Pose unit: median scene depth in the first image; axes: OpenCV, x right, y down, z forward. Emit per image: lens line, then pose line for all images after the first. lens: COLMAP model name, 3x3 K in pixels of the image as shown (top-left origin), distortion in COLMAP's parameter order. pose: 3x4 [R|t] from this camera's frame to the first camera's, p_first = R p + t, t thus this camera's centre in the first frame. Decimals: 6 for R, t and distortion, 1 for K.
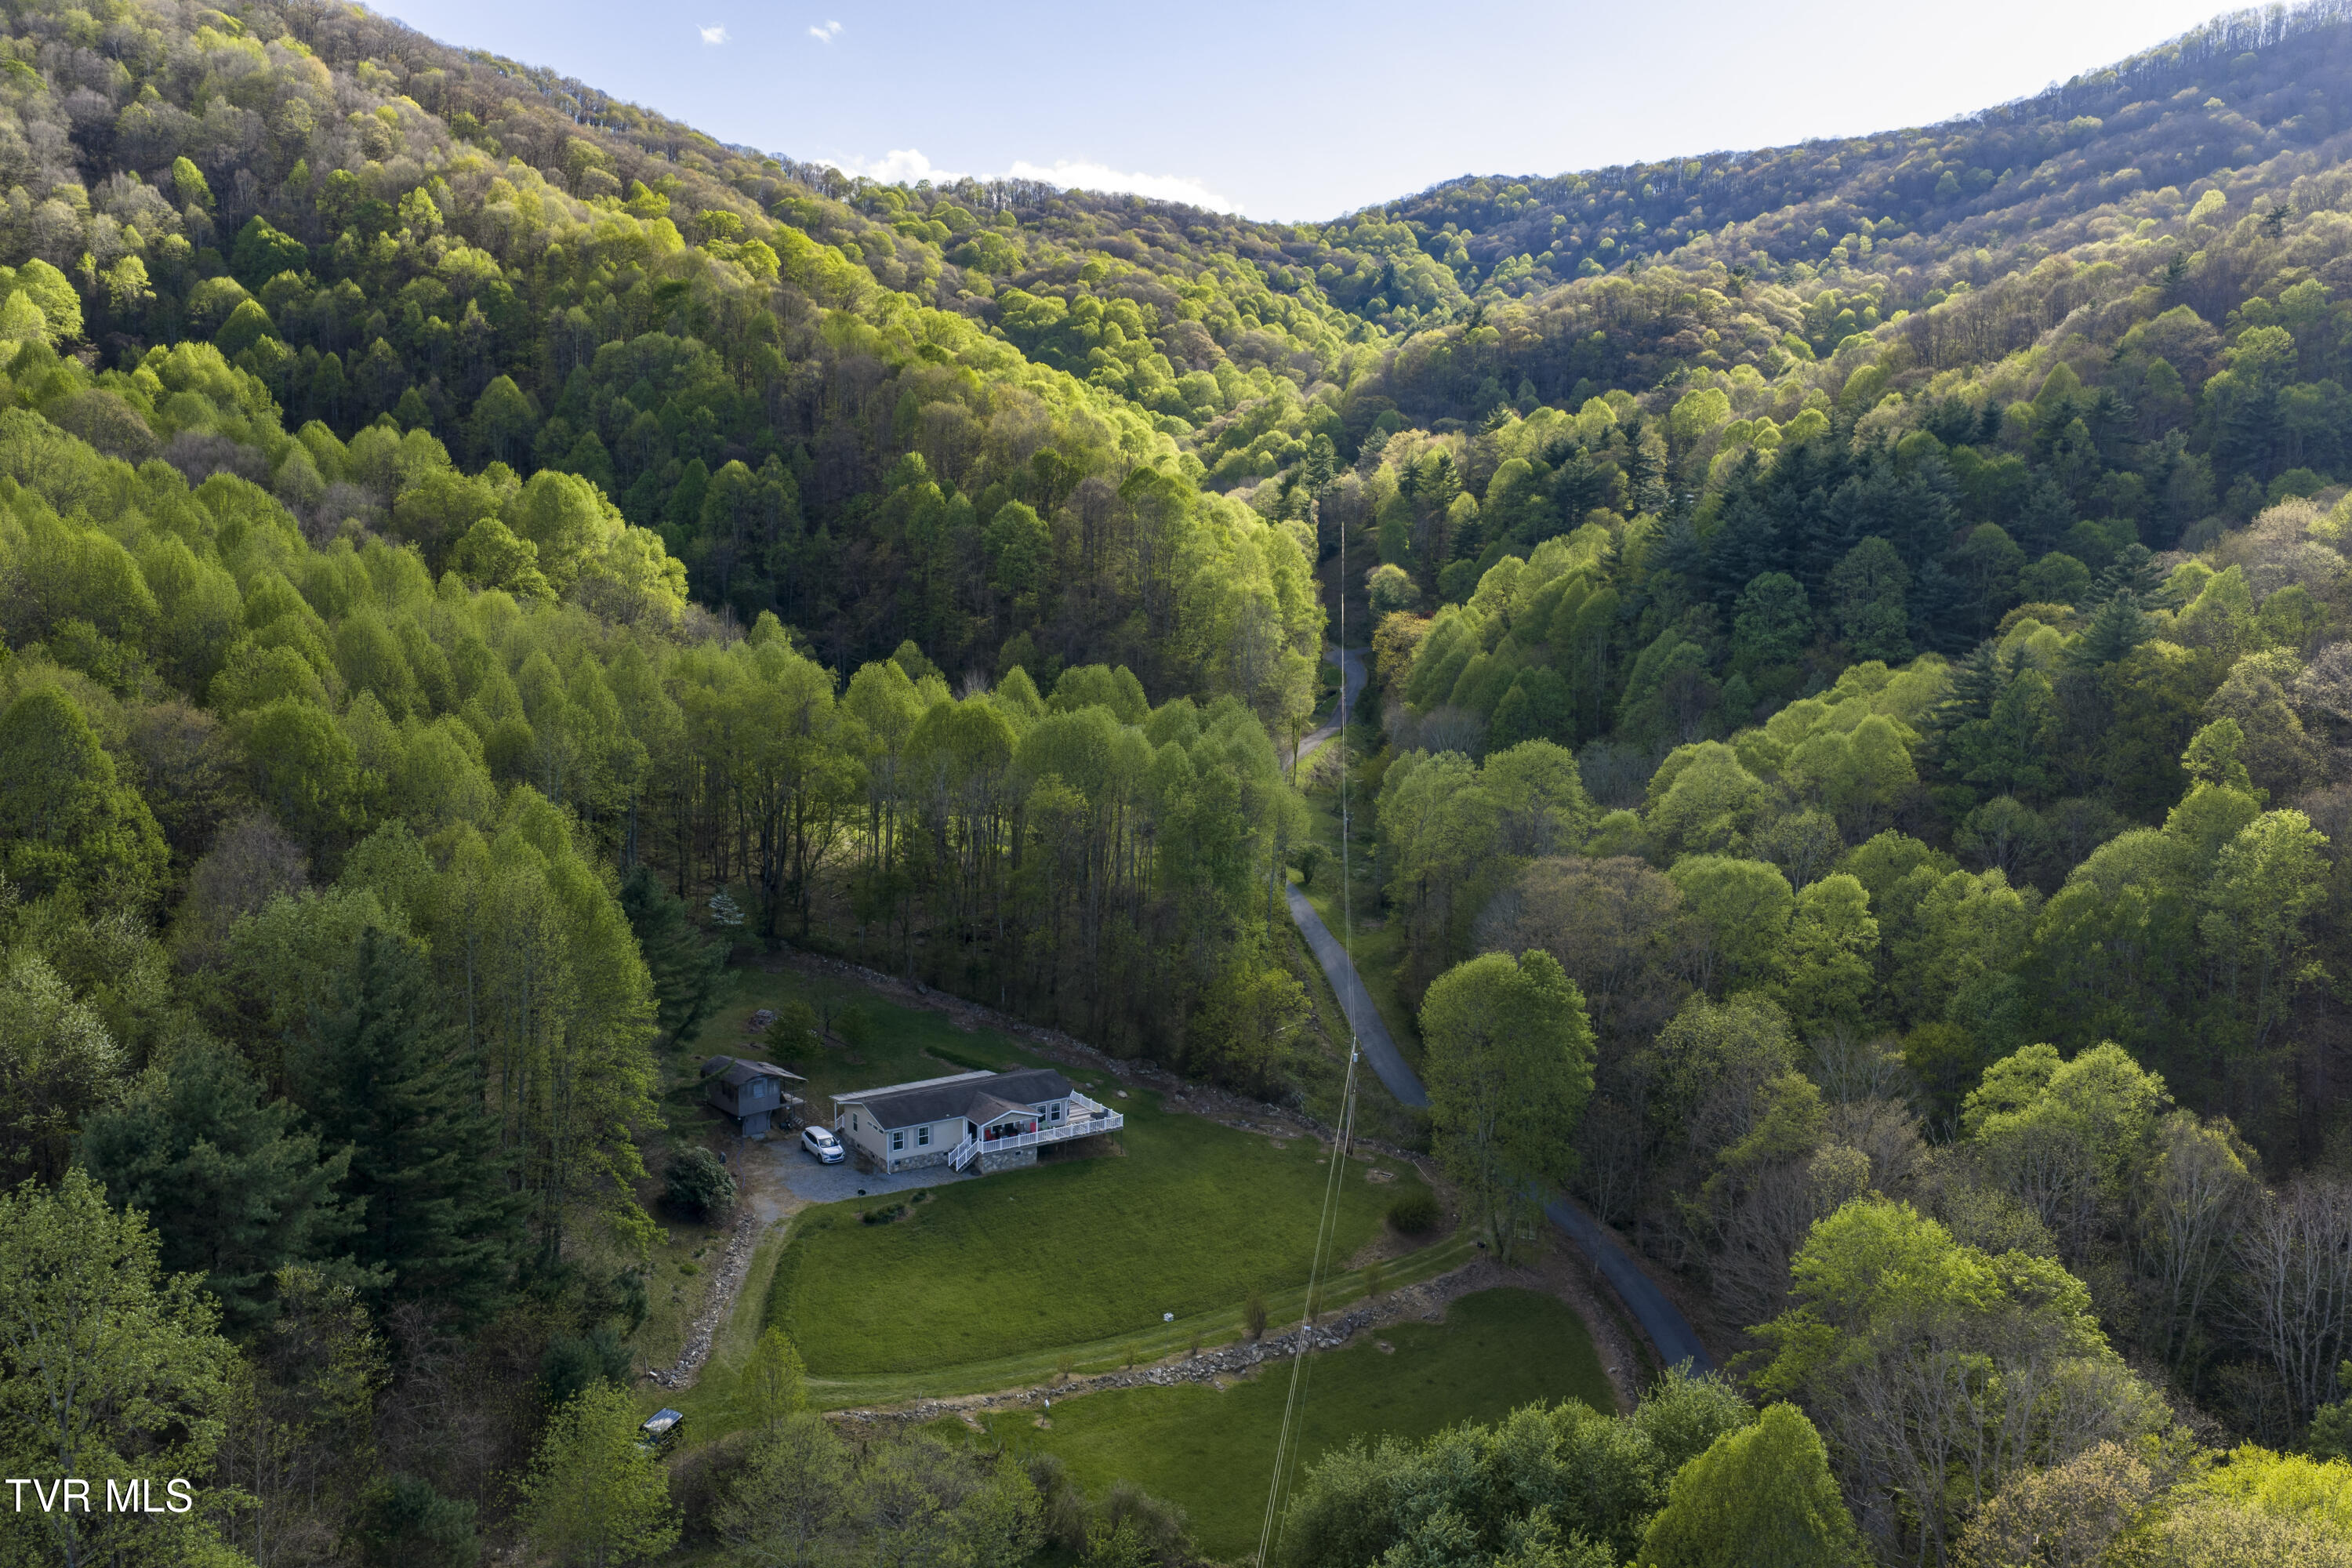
lens RADIAL K [[1943.0, 0, 1183.5], [0, 1943.0, 794.9], [0, 0, 1]] dist [0.011382, -0.019882]
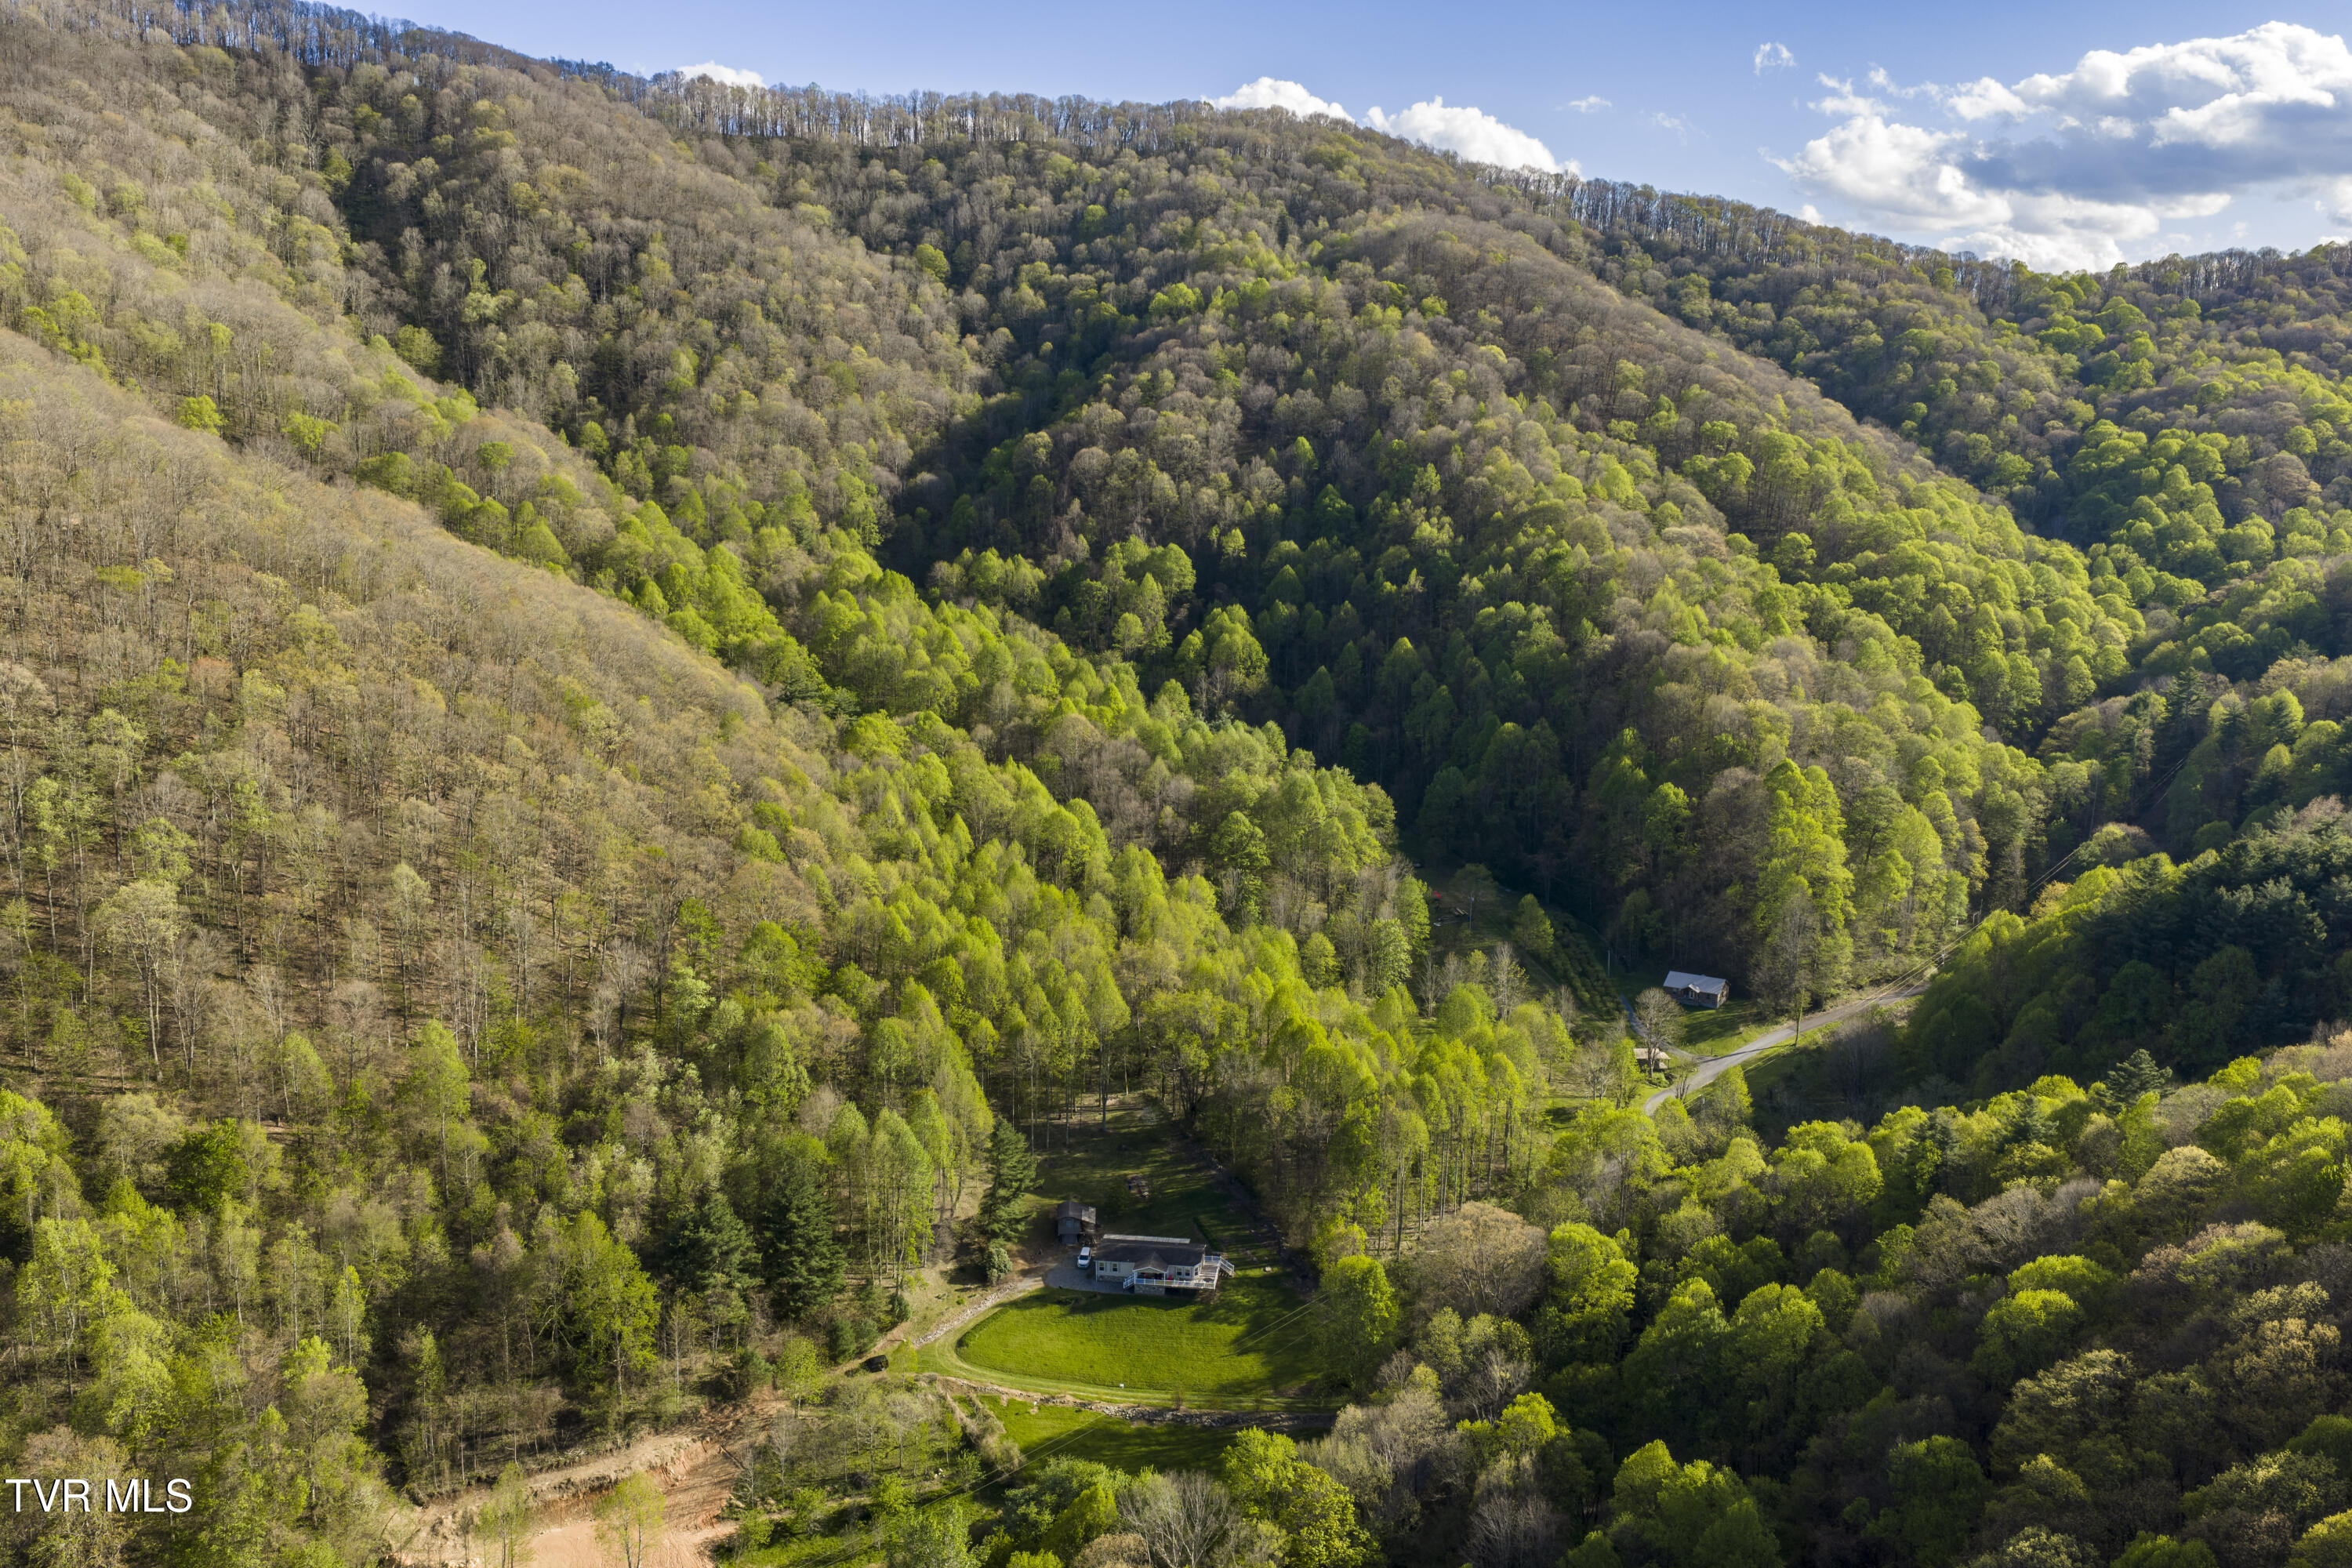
lens RADIAL K [[1943.0, 0, 1183.5], [0, 1943.0, 794.9], [0, 0, 1]] dist [0.011382, -0.019882]
pose [[0.759809, 0.118186, -0.639314, 0.413446], [-0.093744, 0.992978, 0.072153, -0.167770], [0.643352, 0.005109, 0.765553, -0.190225]]
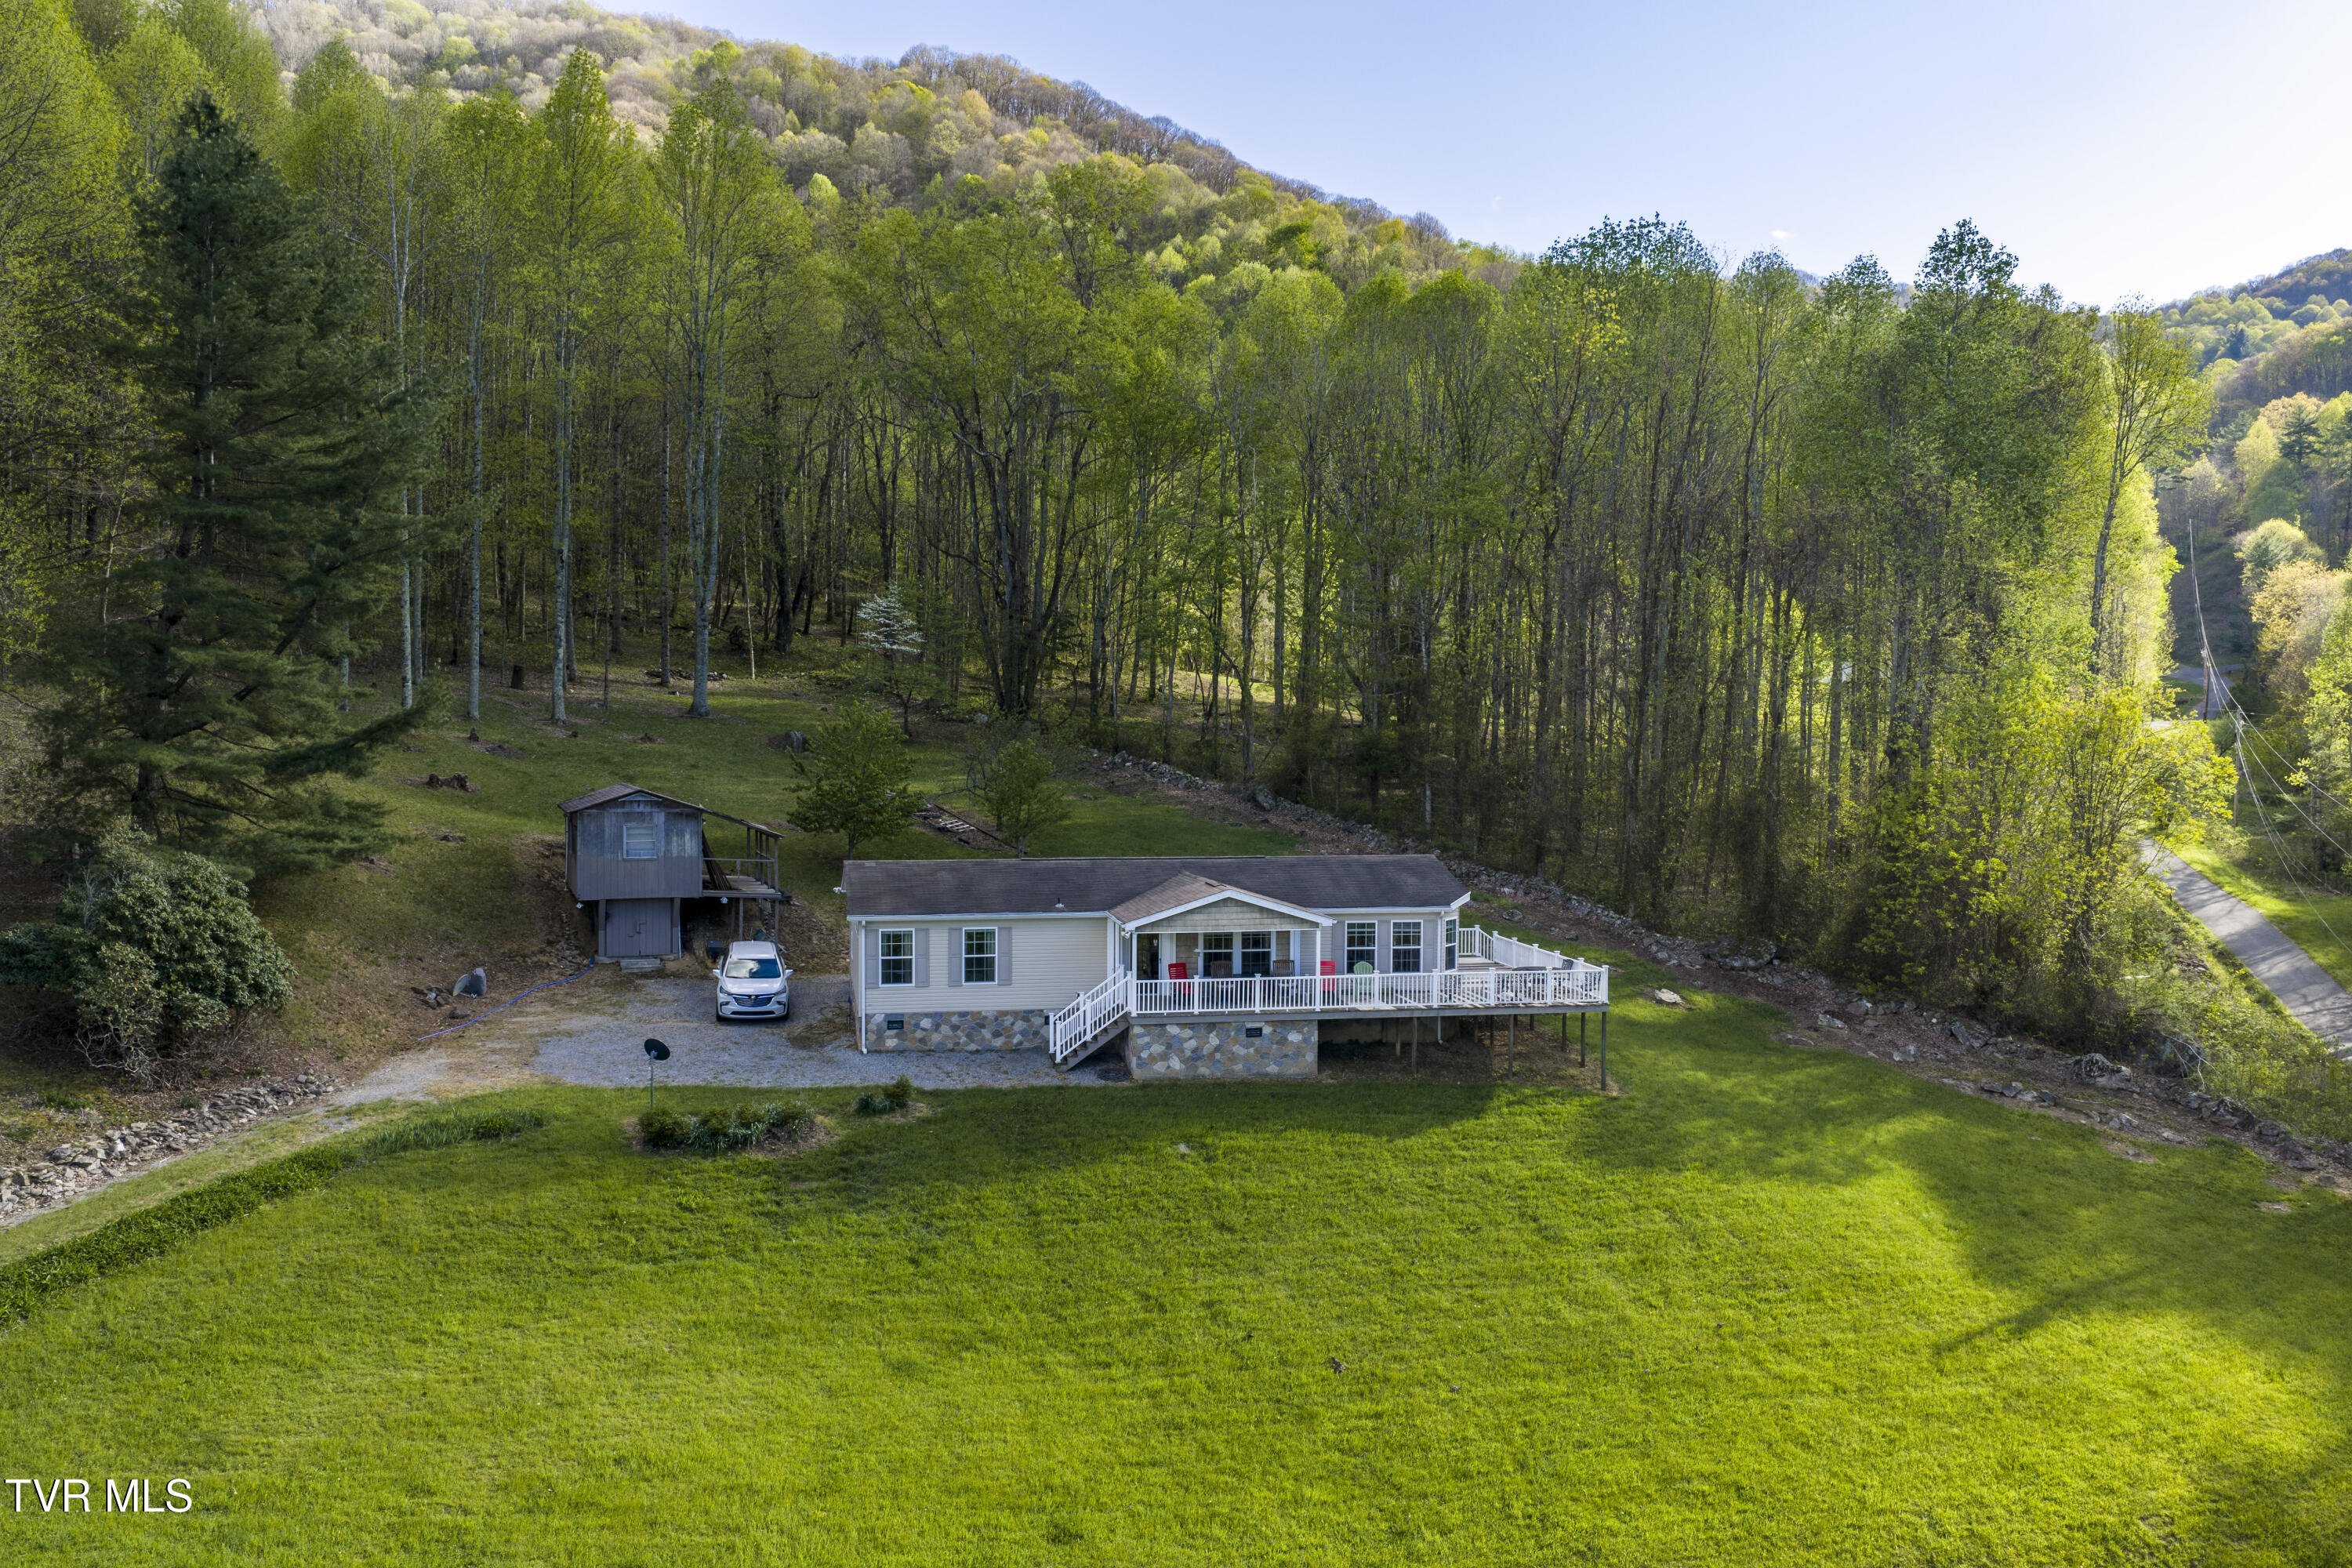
lens RADIAL K [[1943.0, 0, 1183.5], [0, 1943.0, 794.9], [0, 0, 1]] dist [0.011382, -0.019882]
pose [[0.926388, 0.005684, -0.376528, 0.009371], [-0.046095, 0.994078, -0.098403, 0.062175], [0.373739, 0.108516, 0.921164, 0.241662]]
